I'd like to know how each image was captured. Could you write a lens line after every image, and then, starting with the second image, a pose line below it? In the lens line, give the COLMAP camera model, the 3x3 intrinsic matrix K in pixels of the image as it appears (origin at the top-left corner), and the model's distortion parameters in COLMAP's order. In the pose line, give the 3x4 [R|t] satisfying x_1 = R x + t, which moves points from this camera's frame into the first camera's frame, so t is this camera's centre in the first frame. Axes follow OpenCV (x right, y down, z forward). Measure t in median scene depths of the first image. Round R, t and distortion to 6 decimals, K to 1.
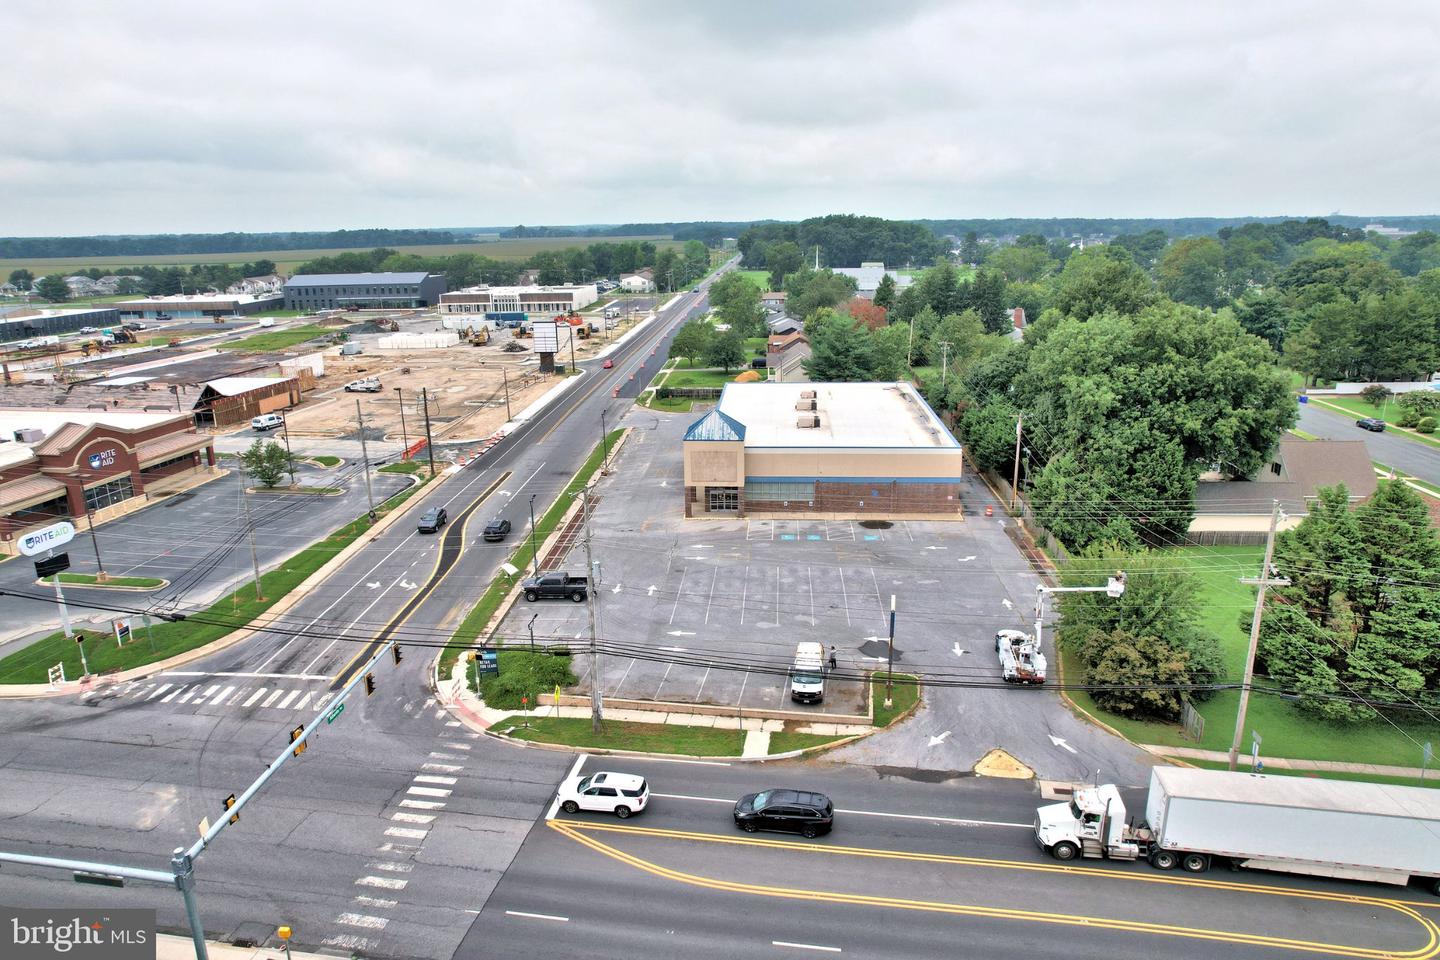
lens RADIAL K [[917.3, 0, 716.2], [0, 917.3, 489.6], [0, 0, 1]] dist [-0.070212, 0.062276]
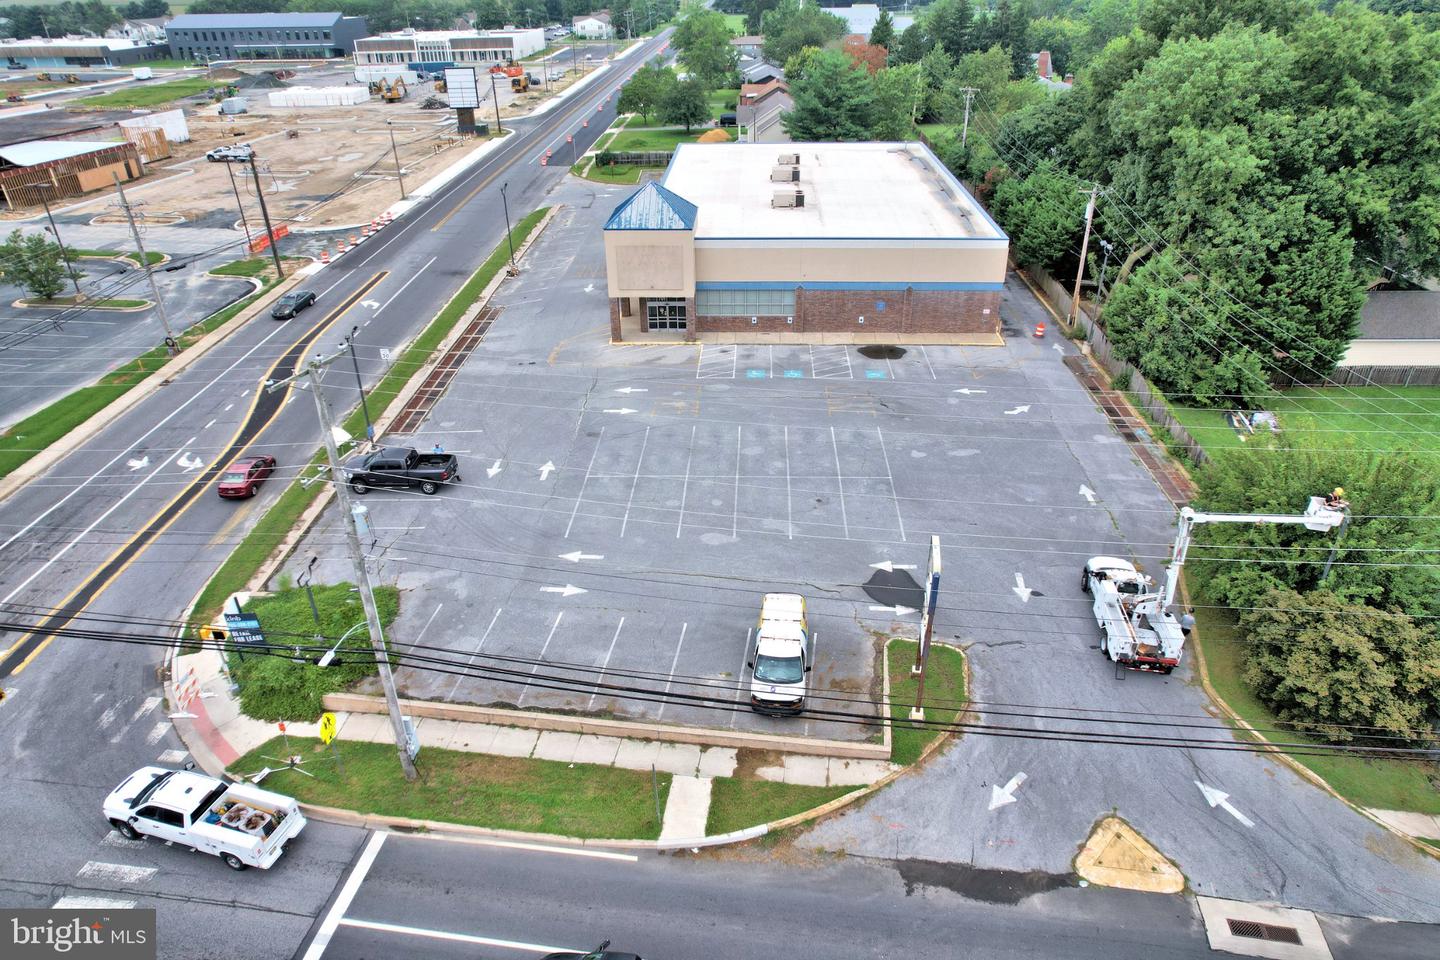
lens RADIAL K [[917.3, 0, 714.7], [0, 917.3, 487.6], [0, 0, 1]] dist [-0.070212, 0.062276]
pose [[0.999747, -0.011336, 0.019445, 0.034831], [0.006380, 0.971202, 0.238173, -0.031790], [-0.021584, -0.237989, 0.971028, 0.329486]]
